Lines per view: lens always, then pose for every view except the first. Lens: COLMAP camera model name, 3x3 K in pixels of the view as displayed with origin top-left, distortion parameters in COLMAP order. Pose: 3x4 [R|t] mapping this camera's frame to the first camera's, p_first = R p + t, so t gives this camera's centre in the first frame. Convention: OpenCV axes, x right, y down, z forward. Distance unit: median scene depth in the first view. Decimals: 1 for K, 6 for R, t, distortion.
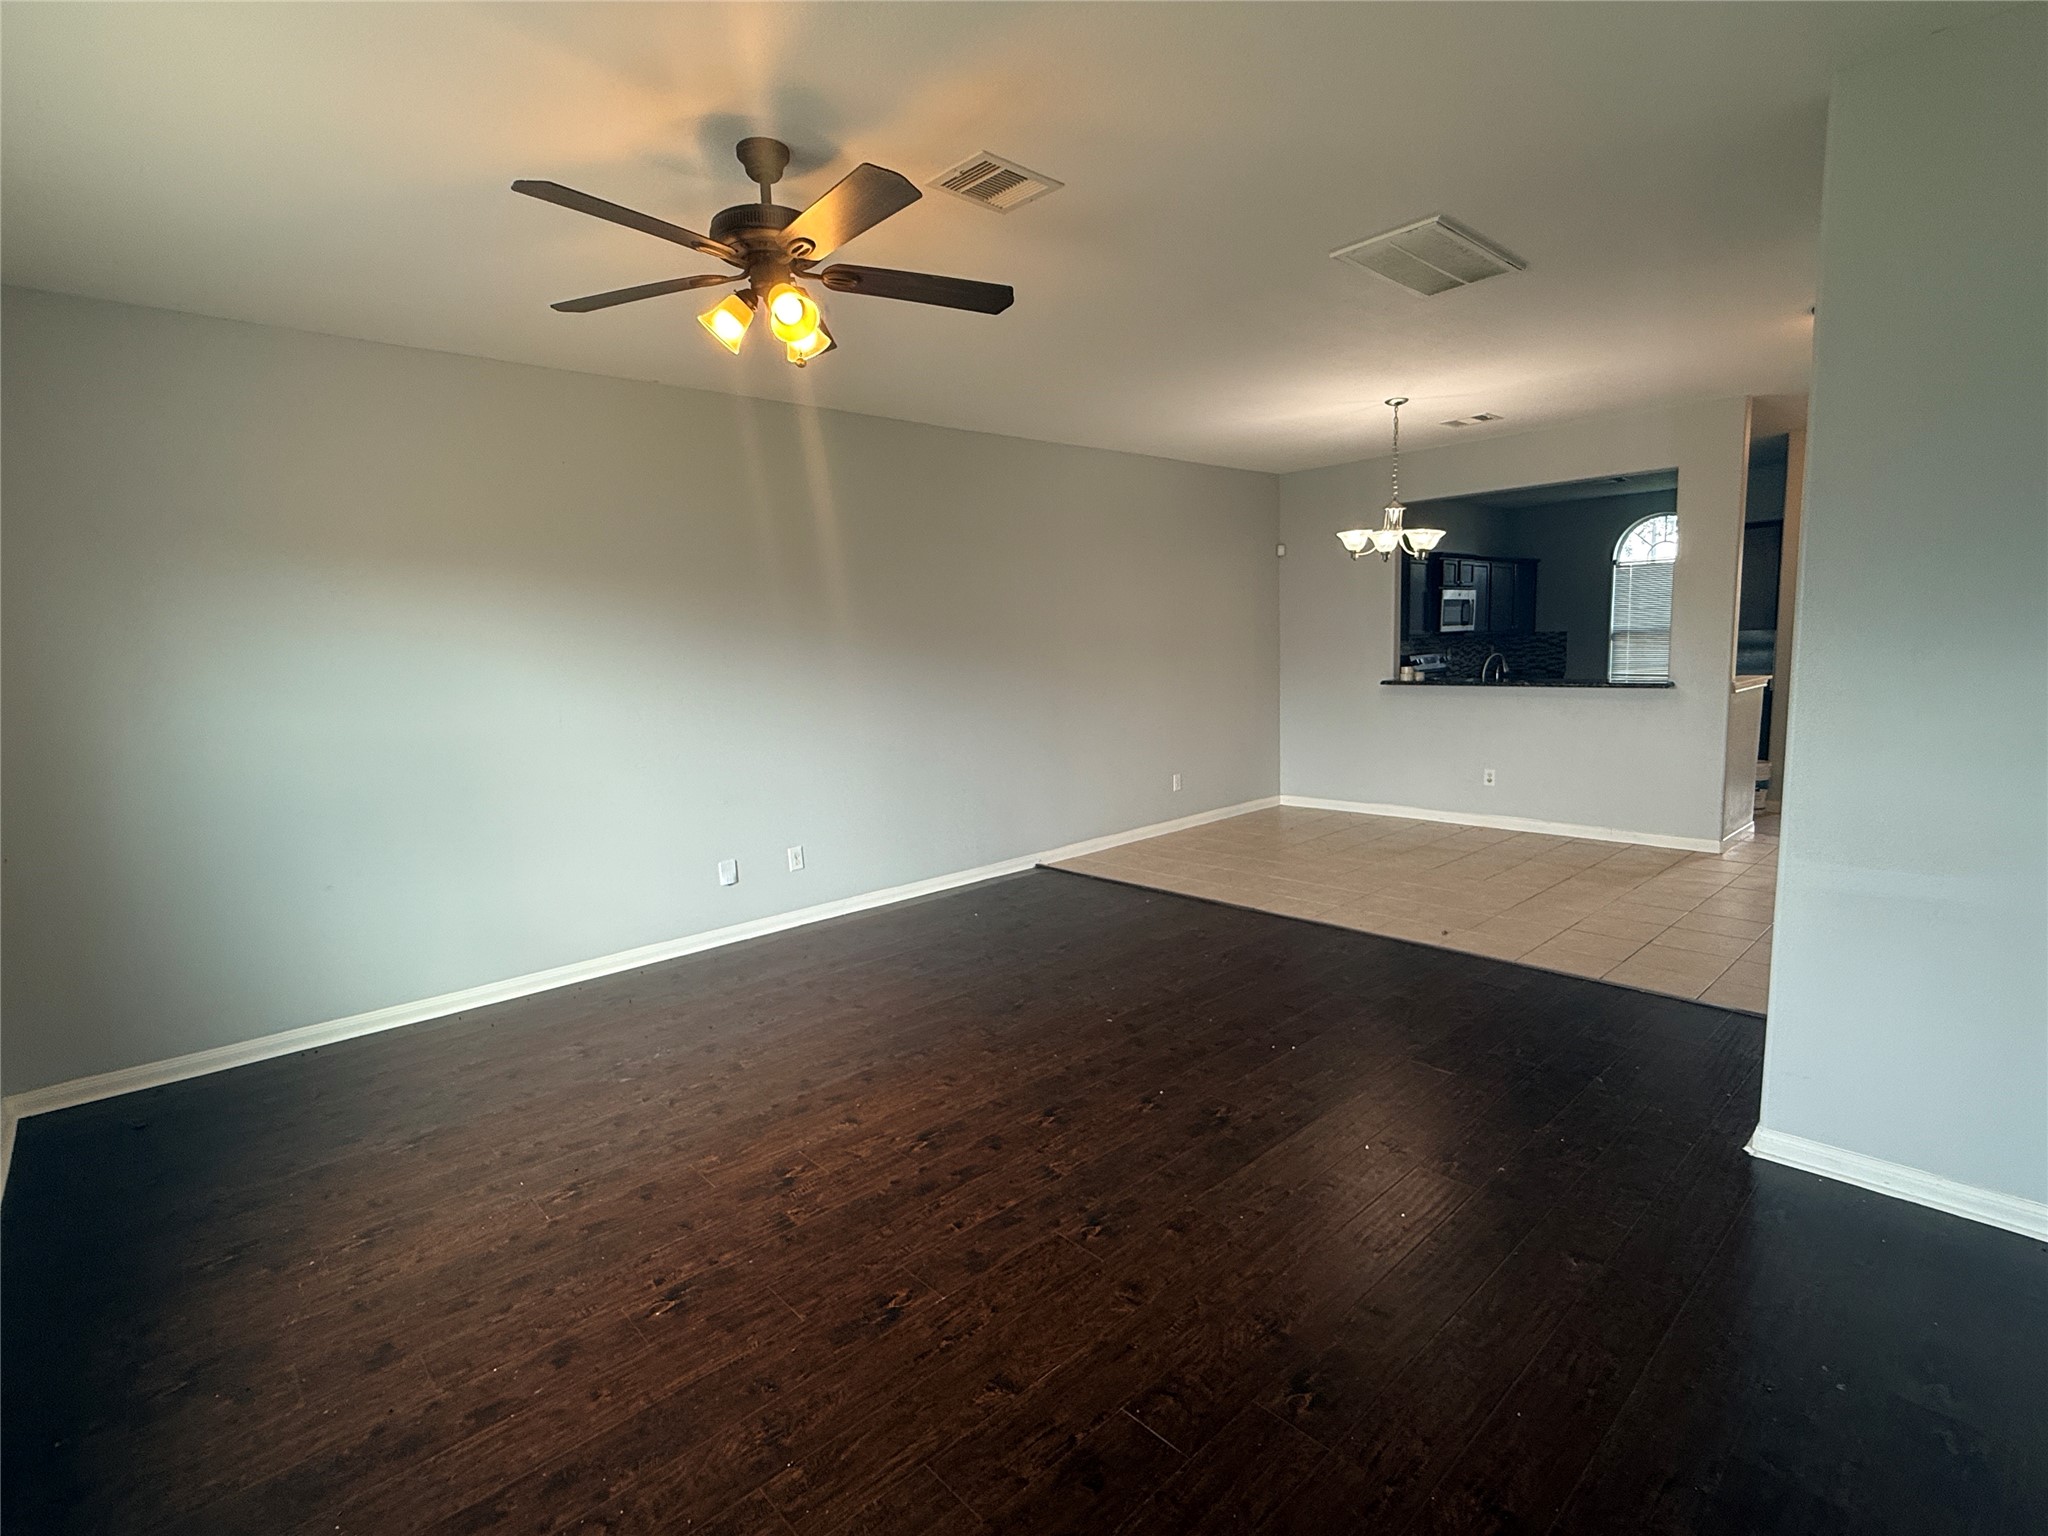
lens RADIAL K [[976.5, 0, 1019.0], [0, 976.5, 772.5], [0, 0, 1]] dist [0.003783, 0.000311]
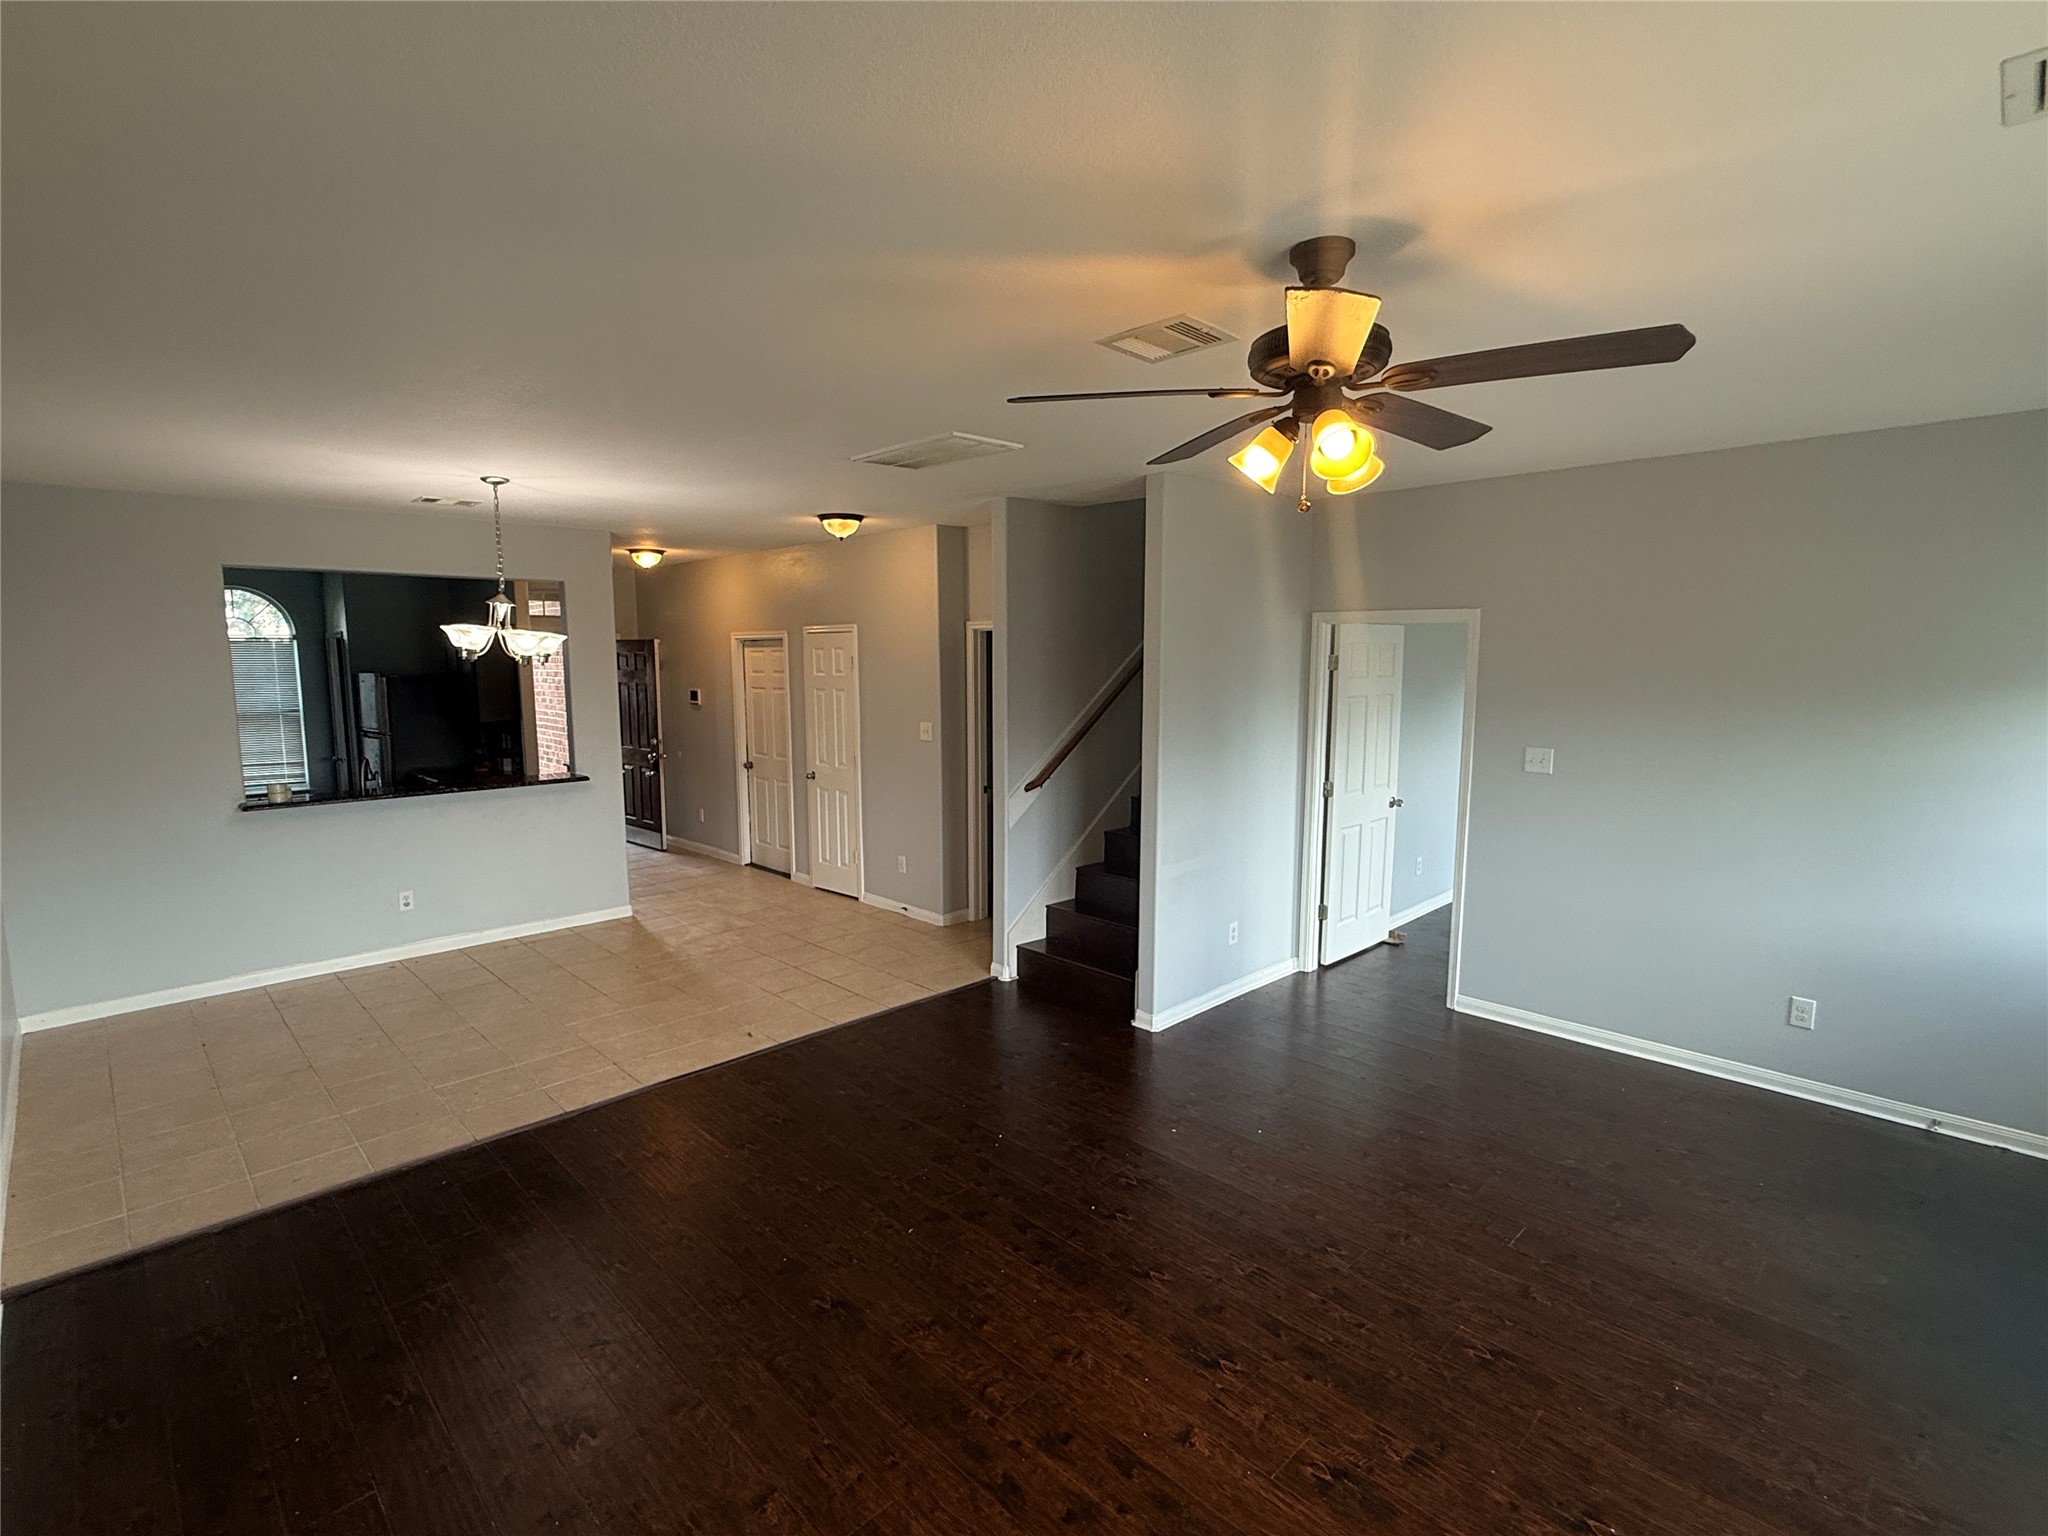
lens RADIAL K [[976.5, 0, 1018.4], [0, 976.5, 770.5], [0, 0, 1]] dist [0.003783, 0.000311]
pose [[-0.033035, -0.079453, 0.996291, -1.003651], [0.135728, 0.987244, 0.083232, -0.276262], [-0.990195, 0.137975, -0.021830, 1.201249]]
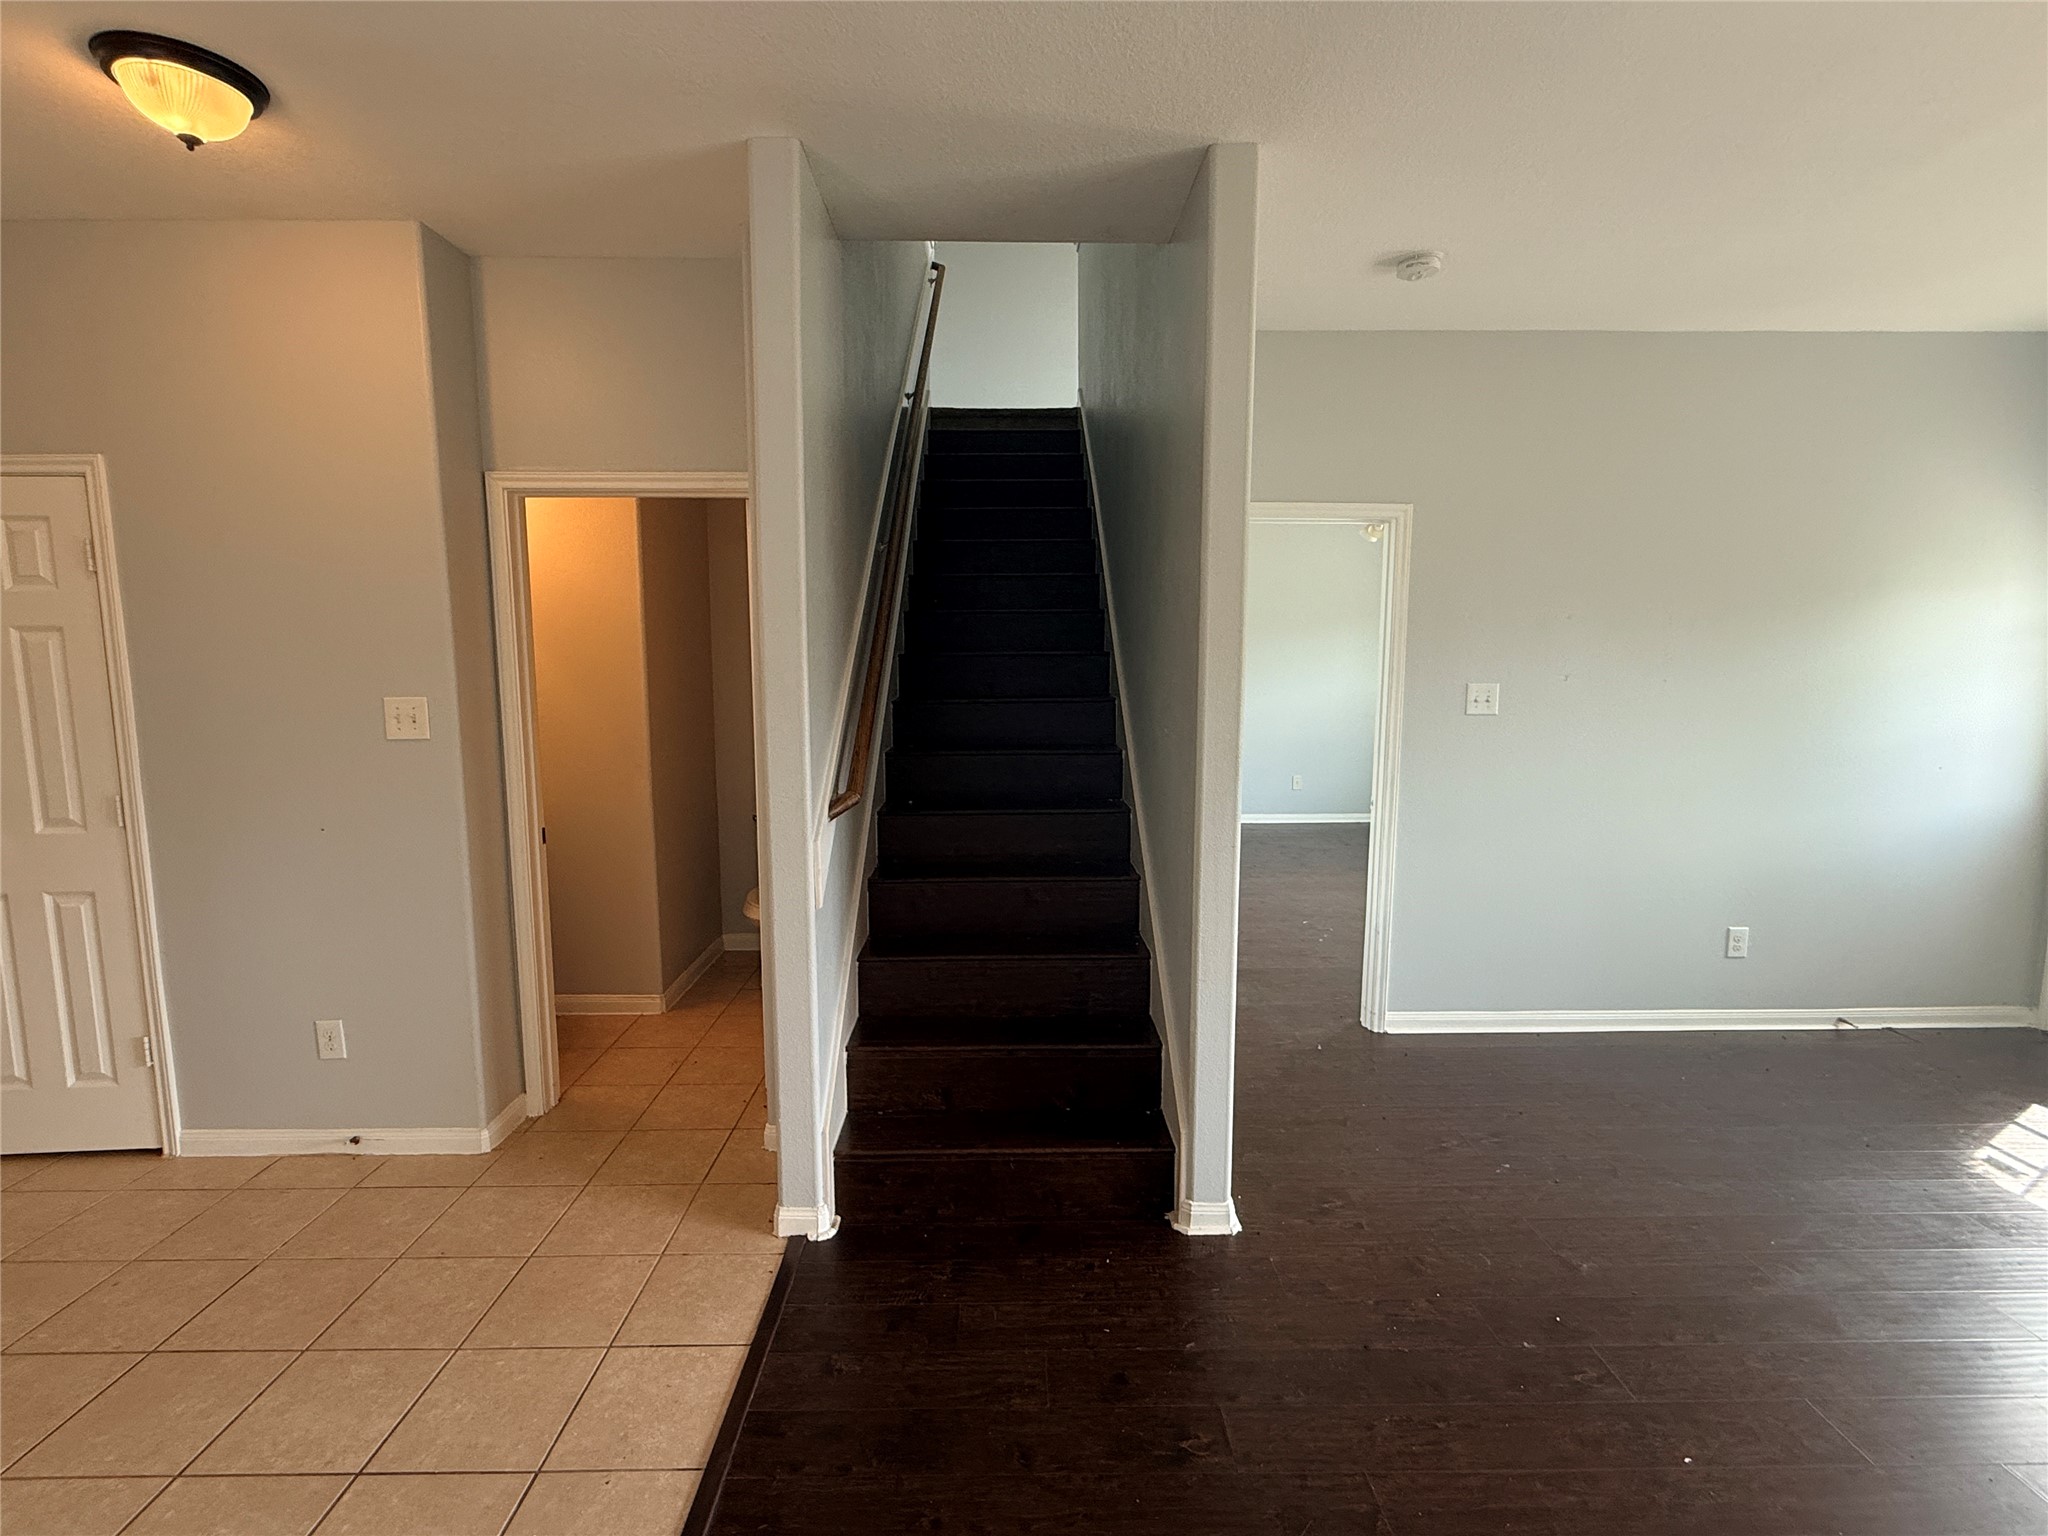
lens RADIAL K [[976.5, 0, 1024.3], [0, 976.5, 773.4], [0, 0, 1]] dist [0.003783, 0.000311]
pose [[-0.745883, -0.037963, 0.664994, 0.262855], [0.120461, 0.974224, 0.190729, -0.263115], [-0.655094, 0.222367, -0.722084, 1.700758]]
